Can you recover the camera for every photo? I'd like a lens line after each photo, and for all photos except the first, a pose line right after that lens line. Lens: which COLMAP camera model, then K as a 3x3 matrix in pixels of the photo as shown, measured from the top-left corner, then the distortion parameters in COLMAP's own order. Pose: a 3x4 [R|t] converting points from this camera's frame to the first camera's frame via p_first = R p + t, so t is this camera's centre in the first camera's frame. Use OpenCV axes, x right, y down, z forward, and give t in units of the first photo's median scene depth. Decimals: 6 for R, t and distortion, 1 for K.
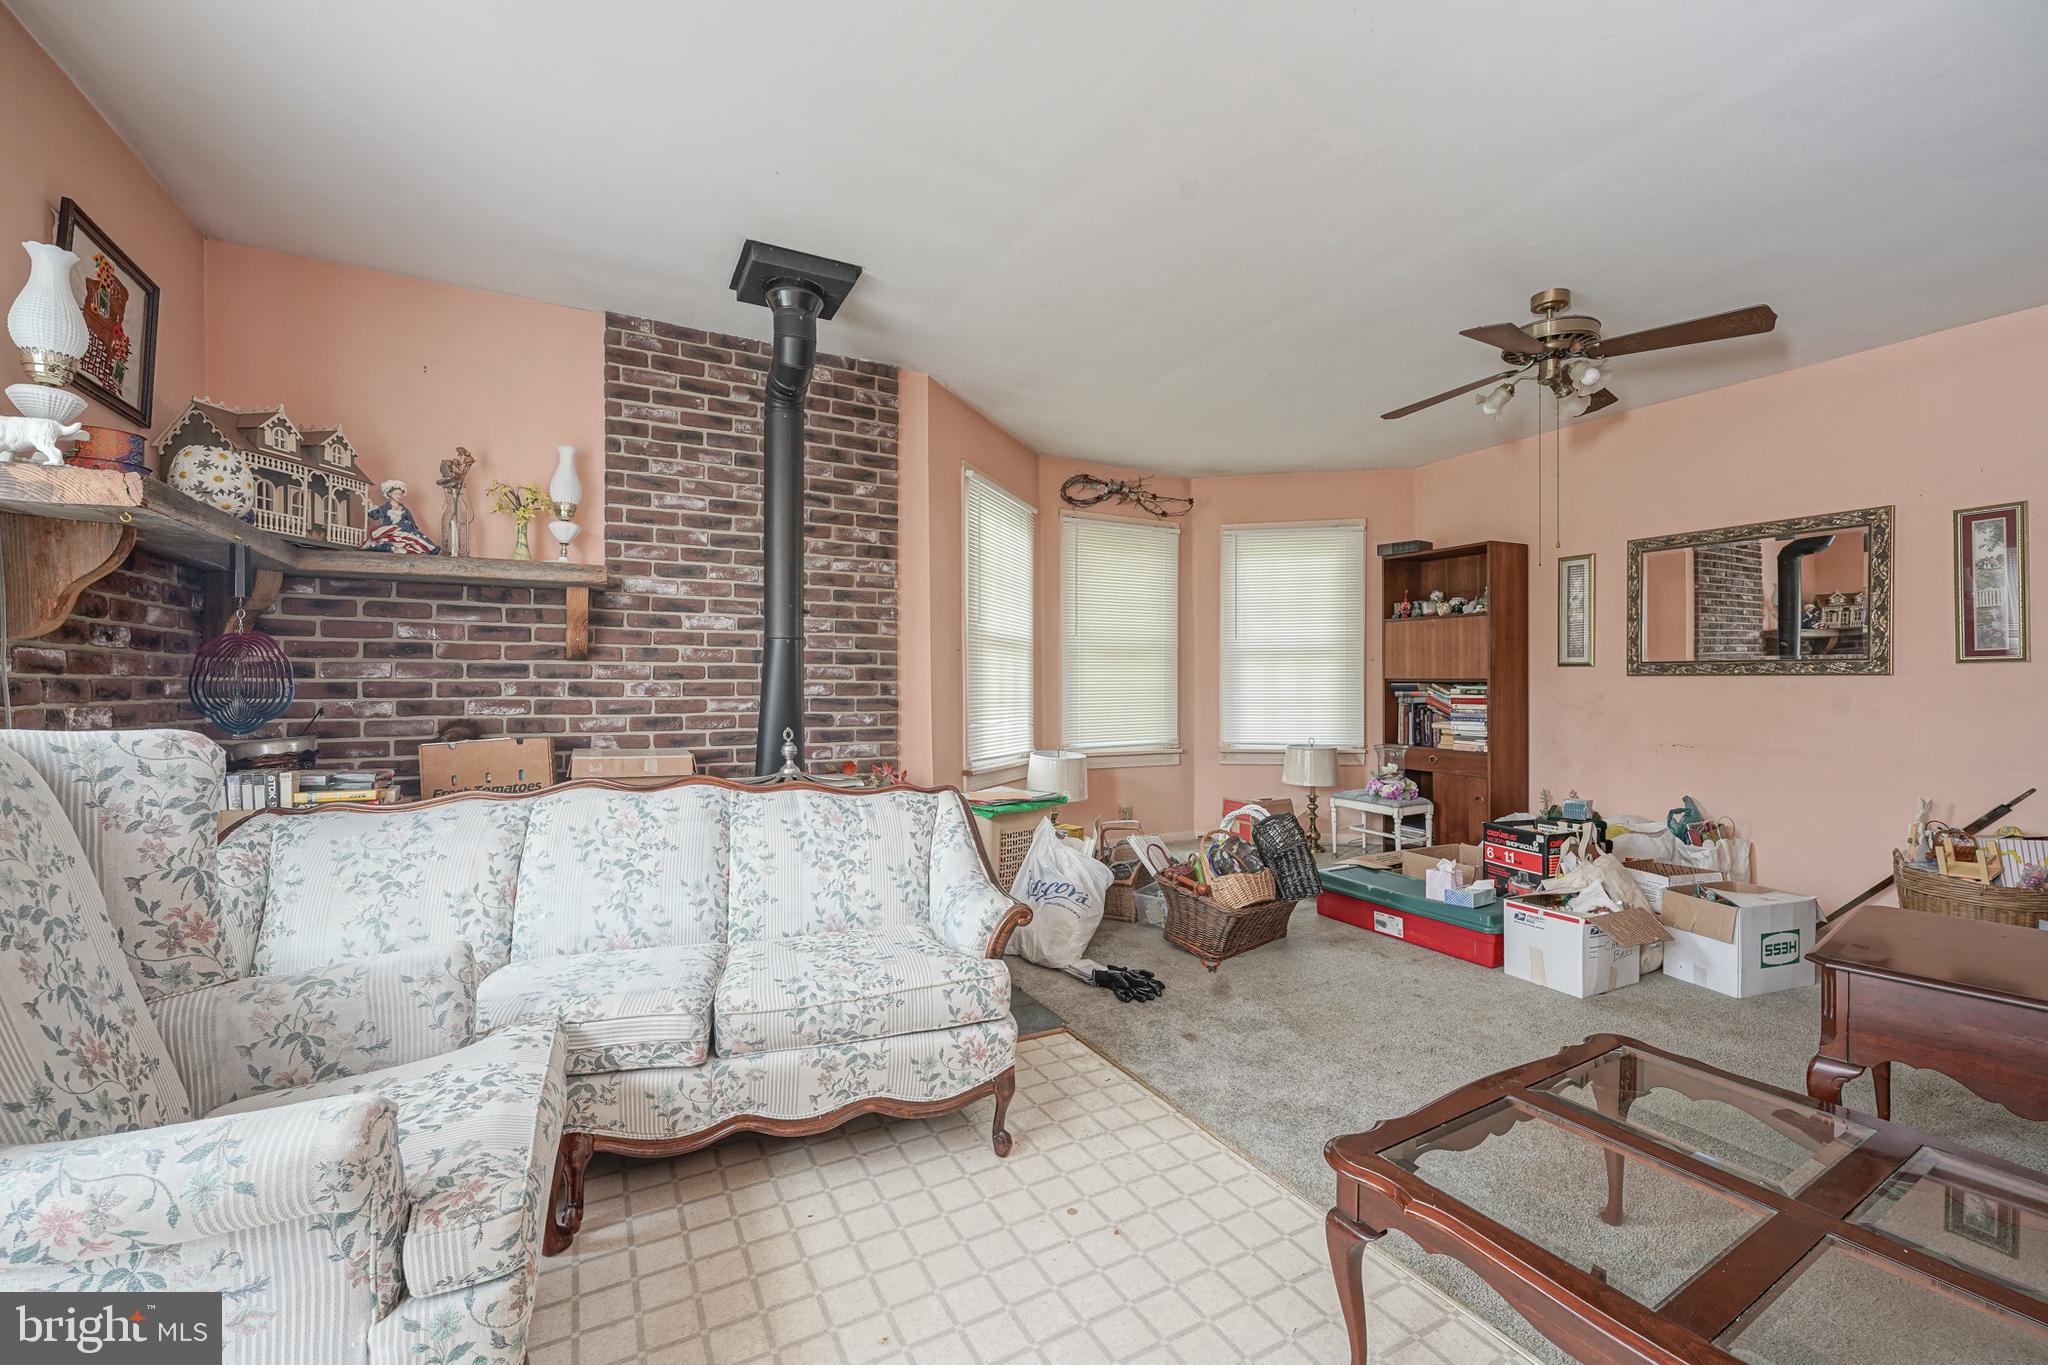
lens RADIAL K [[807.4, 0, 1031.5], [0, 807.4, 677.1], [0, 0, 1]] dist [-0.001982, 0.000365]
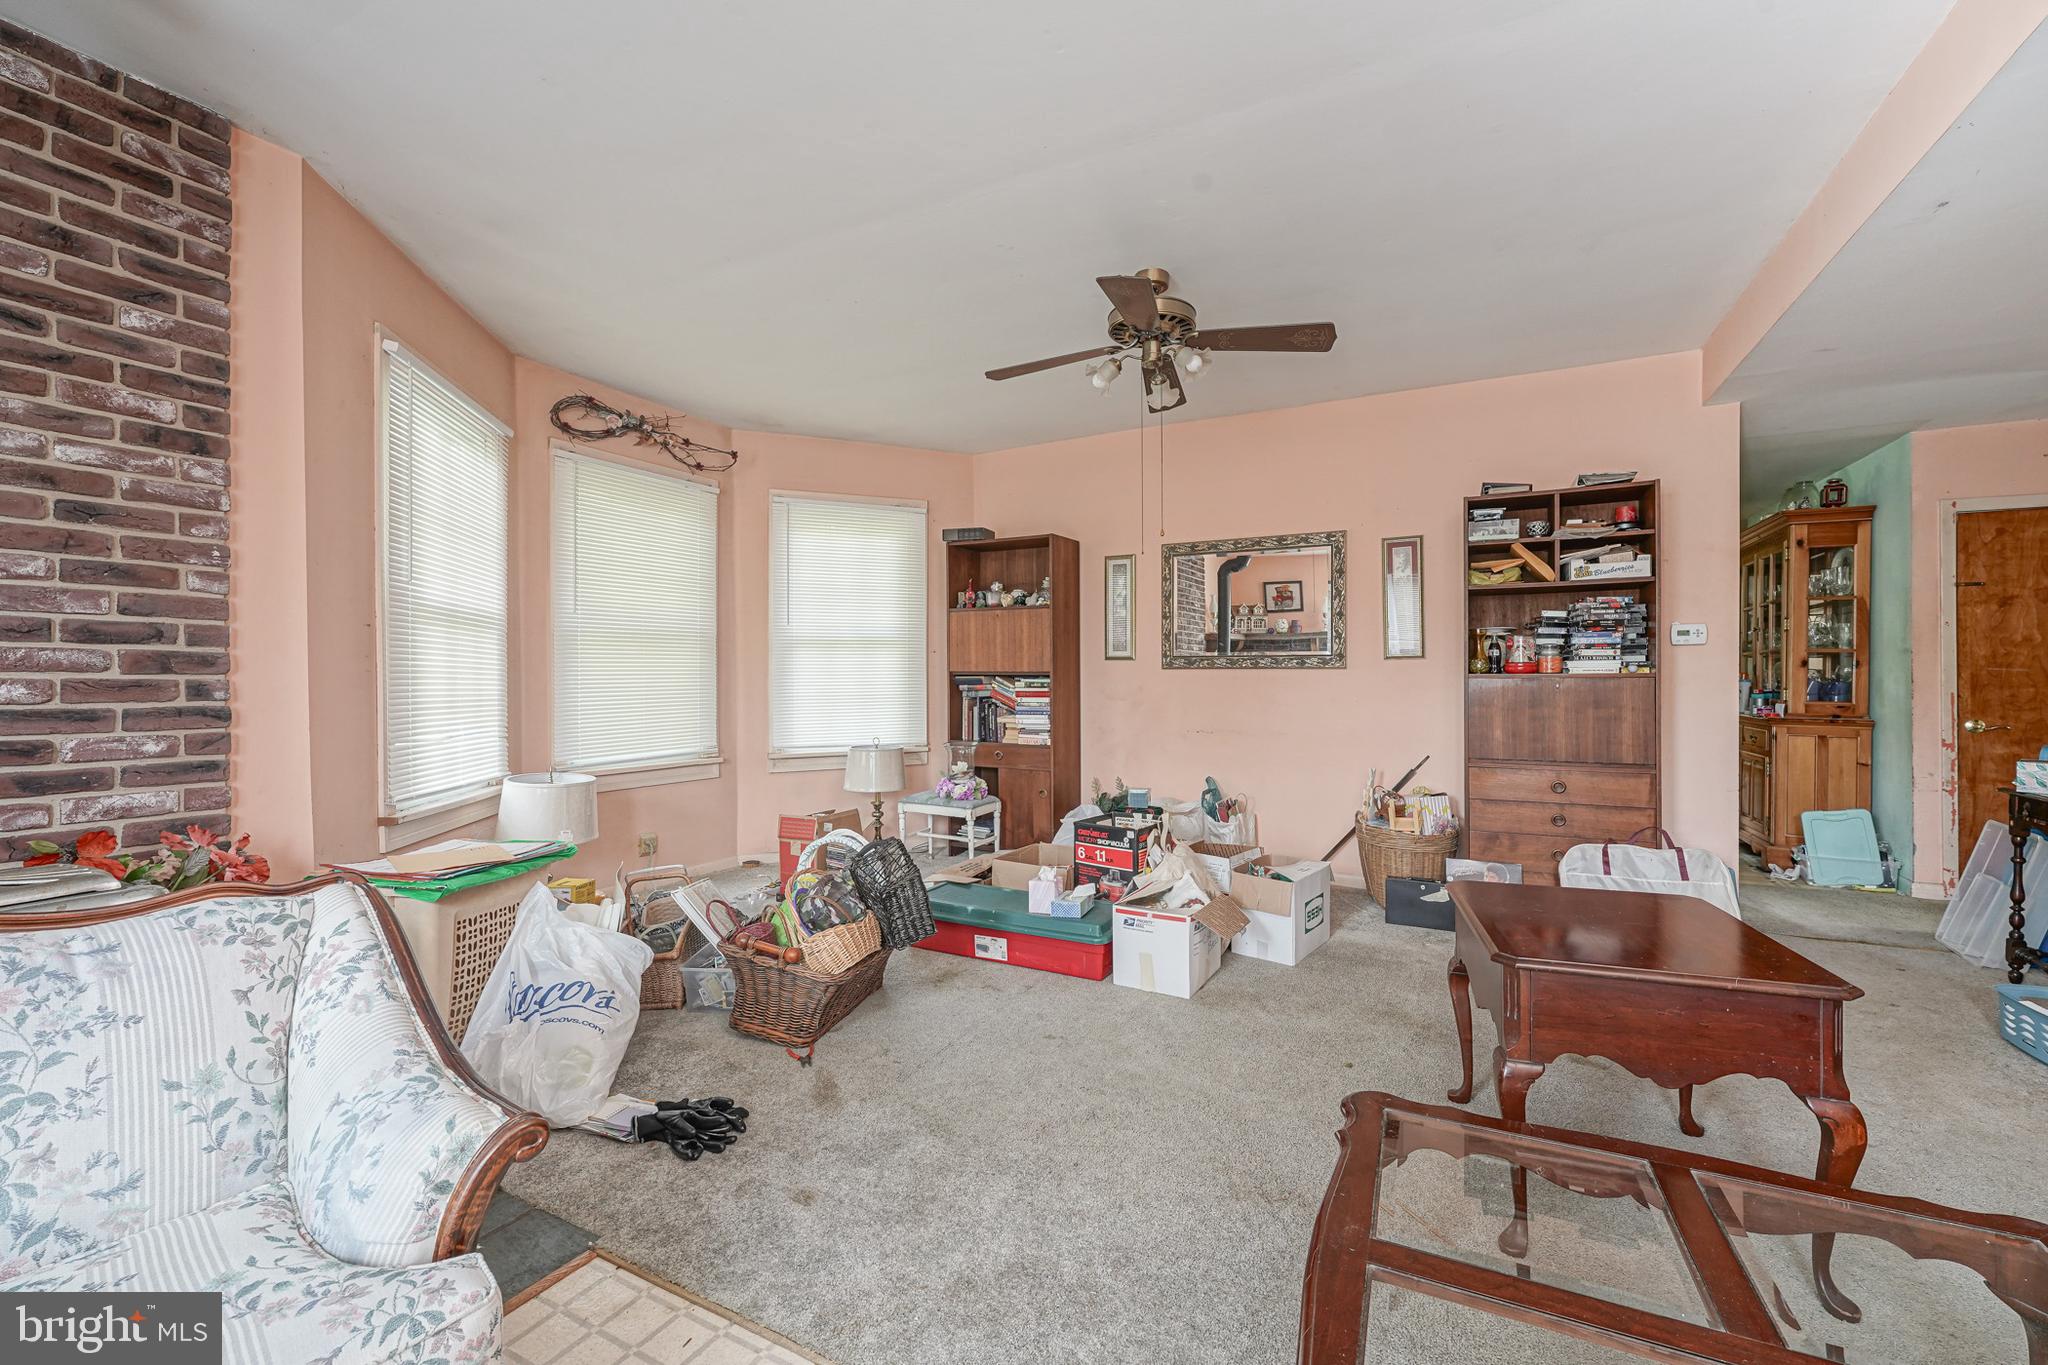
lens RADIAL K [[807.4, 0, 1030.6], [0, 807.4, 673.3], [0, 0, 1]] dist [-0.001982, 0.000365]
pose [[0.828721, -0.000963, 0.559661, -0.017246], [-0.001041, 0.999994, 0.003262, 0.001158], [-0.559661, -0.003286, 0.828715, 0.225335]]
